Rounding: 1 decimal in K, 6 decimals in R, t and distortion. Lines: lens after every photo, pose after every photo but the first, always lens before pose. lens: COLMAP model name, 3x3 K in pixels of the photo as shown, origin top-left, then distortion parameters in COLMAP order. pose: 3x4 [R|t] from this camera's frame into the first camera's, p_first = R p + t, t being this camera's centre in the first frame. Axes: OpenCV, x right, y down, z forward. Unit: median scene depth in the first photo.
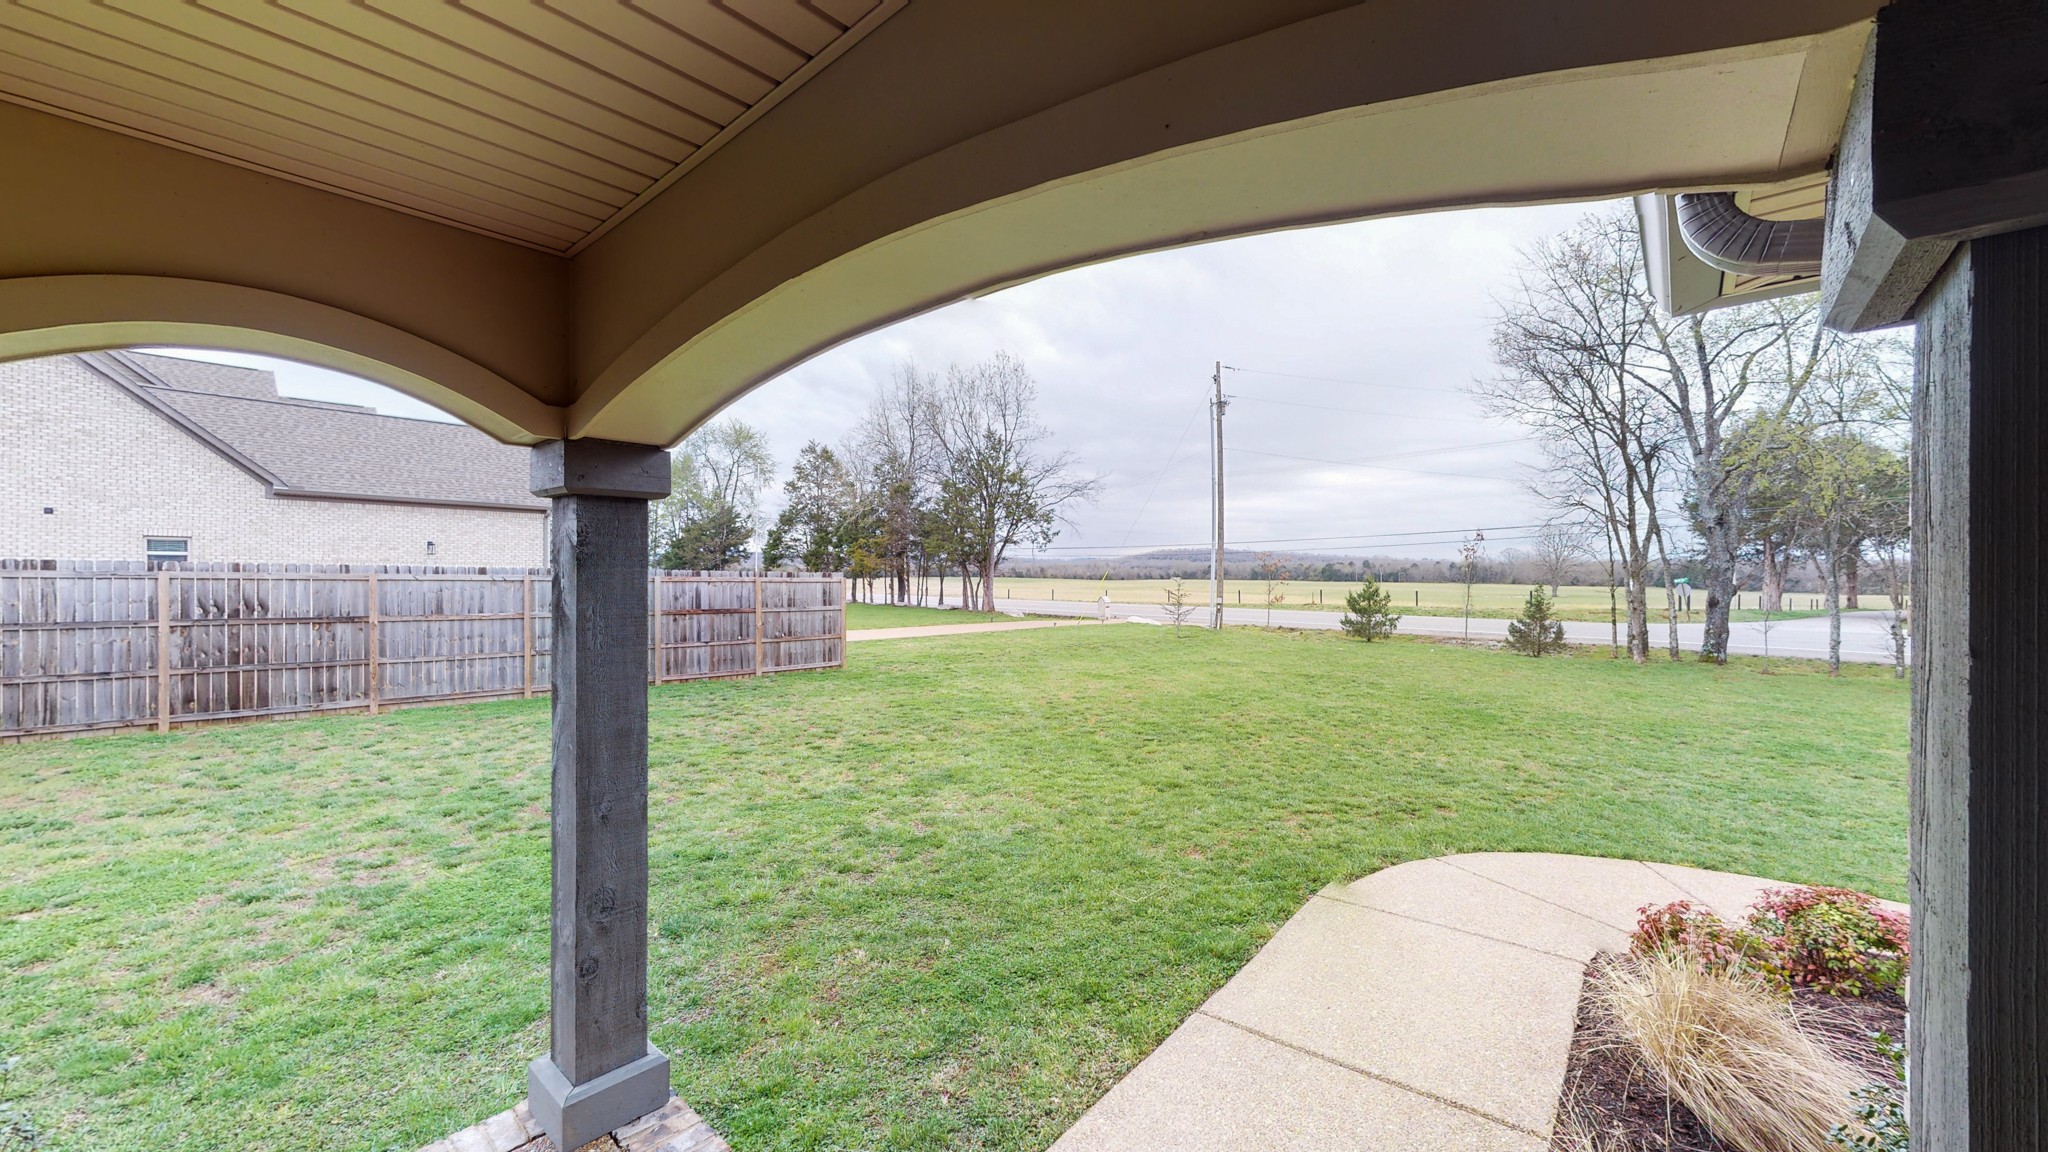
lens RADIAL K [[750.6, 0, 1024.1], [0, 750.6, 579.1], [0, 0, 1]] dist [0.000240, -0.000123]
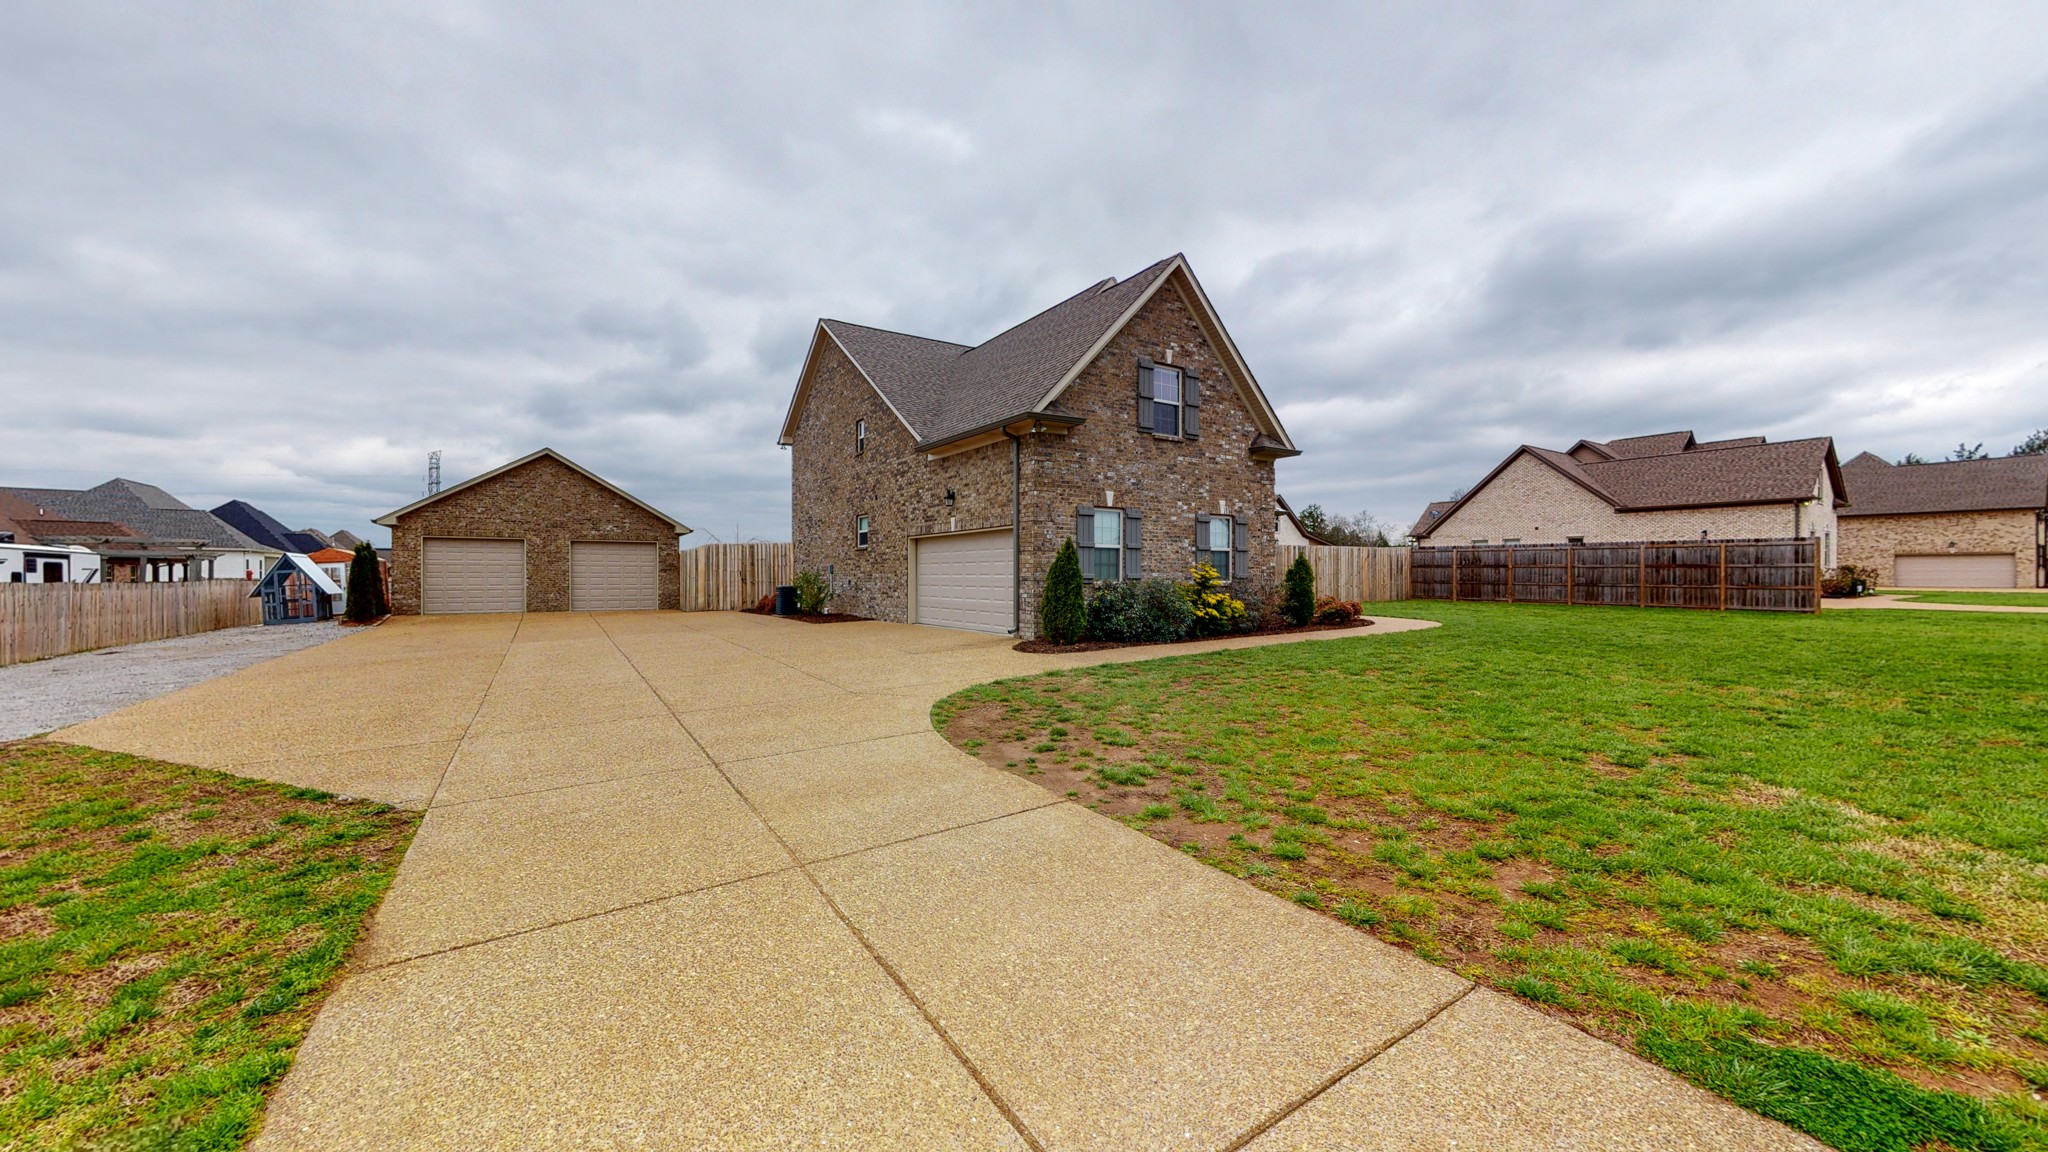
lens RADIAL K [[750.6, 0, 1024.1], [0, 750.6, 579.1], [0, 0, 1]] dist [0.000240, -0.000123]
pose [[-0.269247, 0.001793, -0.963070, 1.324691], [-0.003742, 0.999989, 0.002908, 0.064190], [0.963064, 0.004386, -0.269237, 0.077683]]
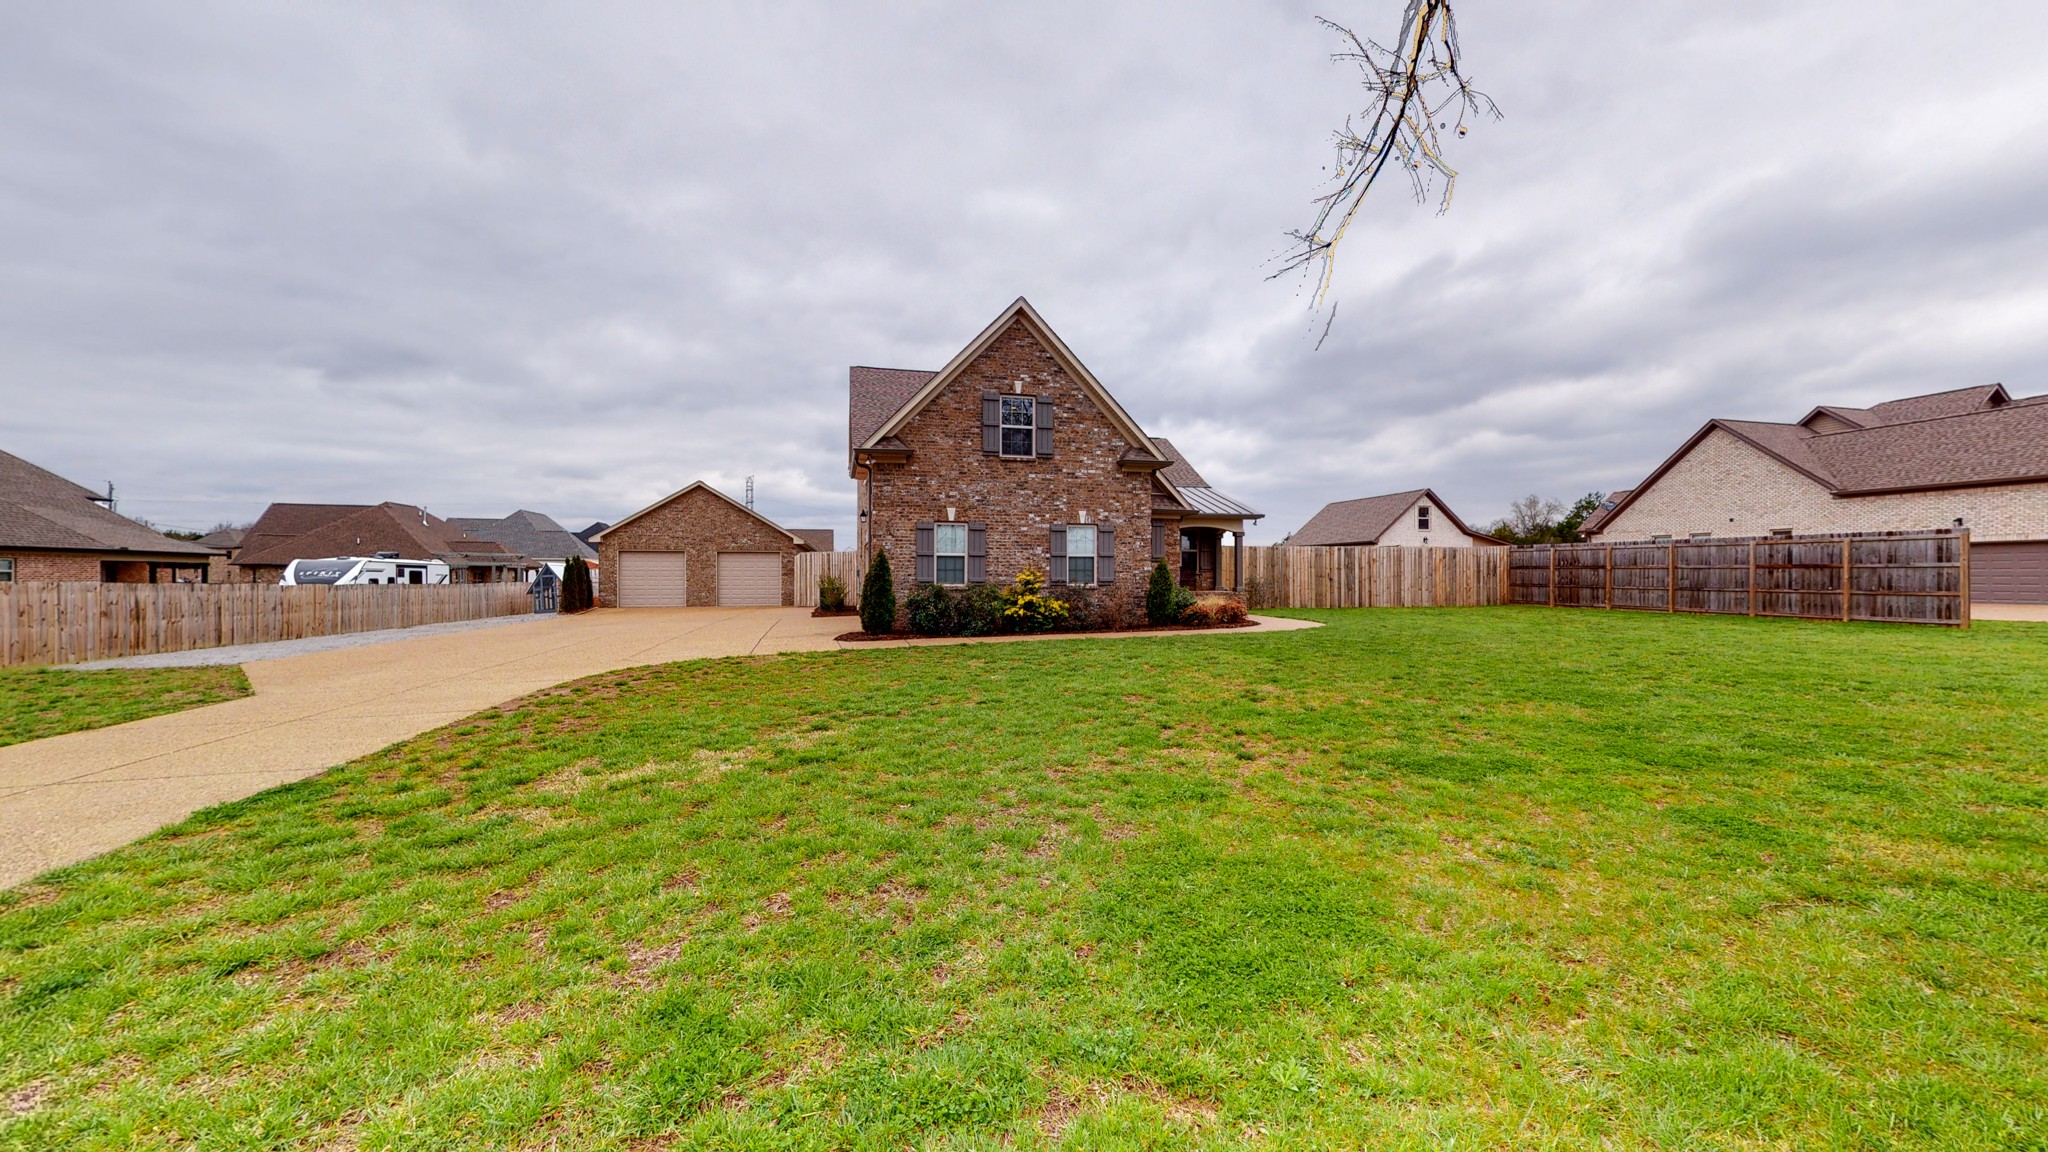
lens RADIAL K [[750.6, 0, 1024.1], [0, 750.6, 579.1], [0, 0, 1]] dist [0.000240, -0.000123]
pose [[-0.573730, 0.000043, -0.819045, 1.248570], [-0.002916, 0.999994, 0.002094, 0.059503], [0.819040, 0.003589, -0.573726, 0.579898]]
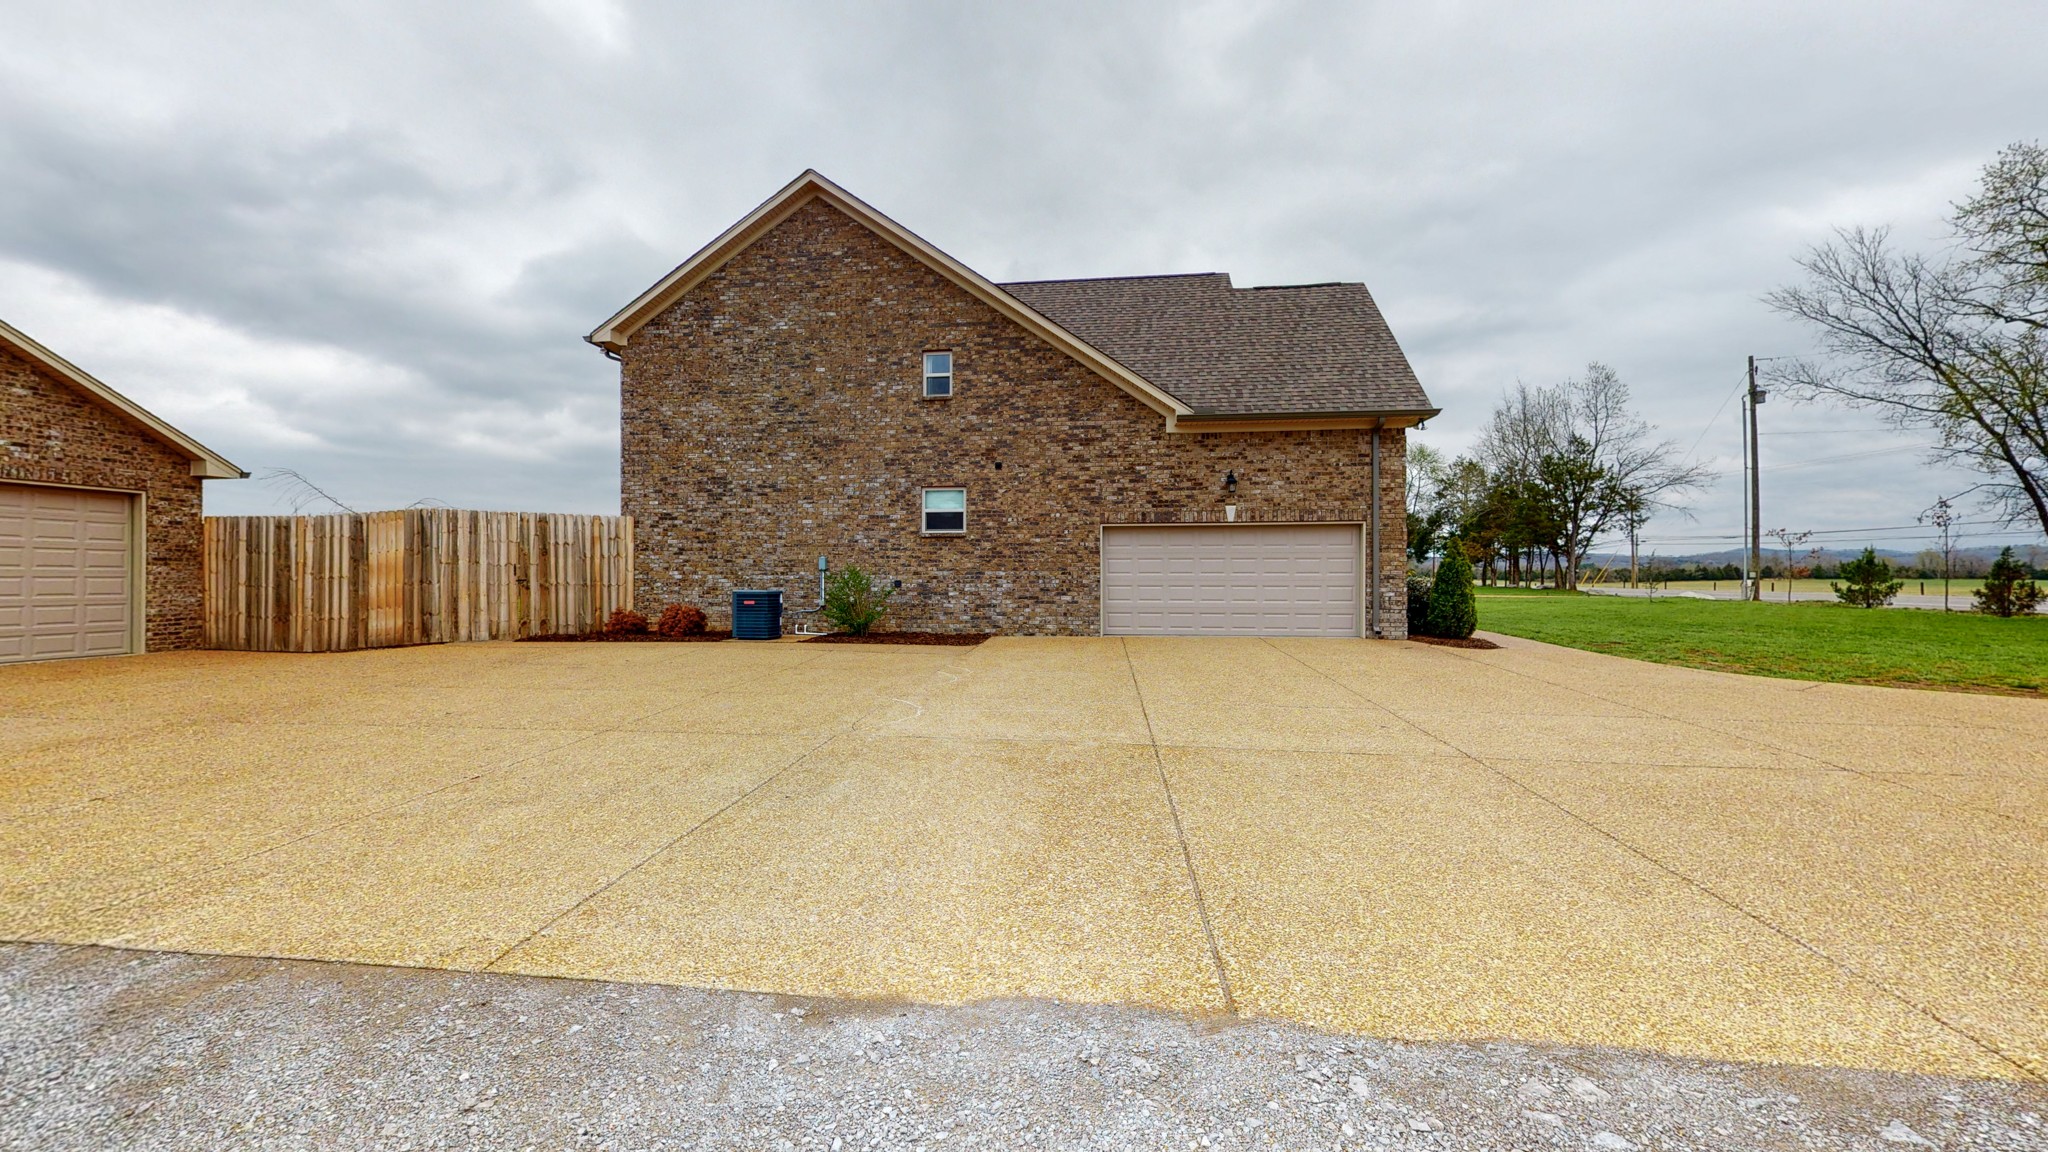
lens RADIAL K [[750.6, 0, 1024.1], [0, 750.6, 579.1], [0, 0, 1]] dist [0.000240, -0.000123]
pose [[0.566077, -0.001519, -0.824351, 0.993483], [-0.002211, 0.999992, -0.003361, 0.071168], [0.824349, 0.003726, 0.566069, -0.857375]]
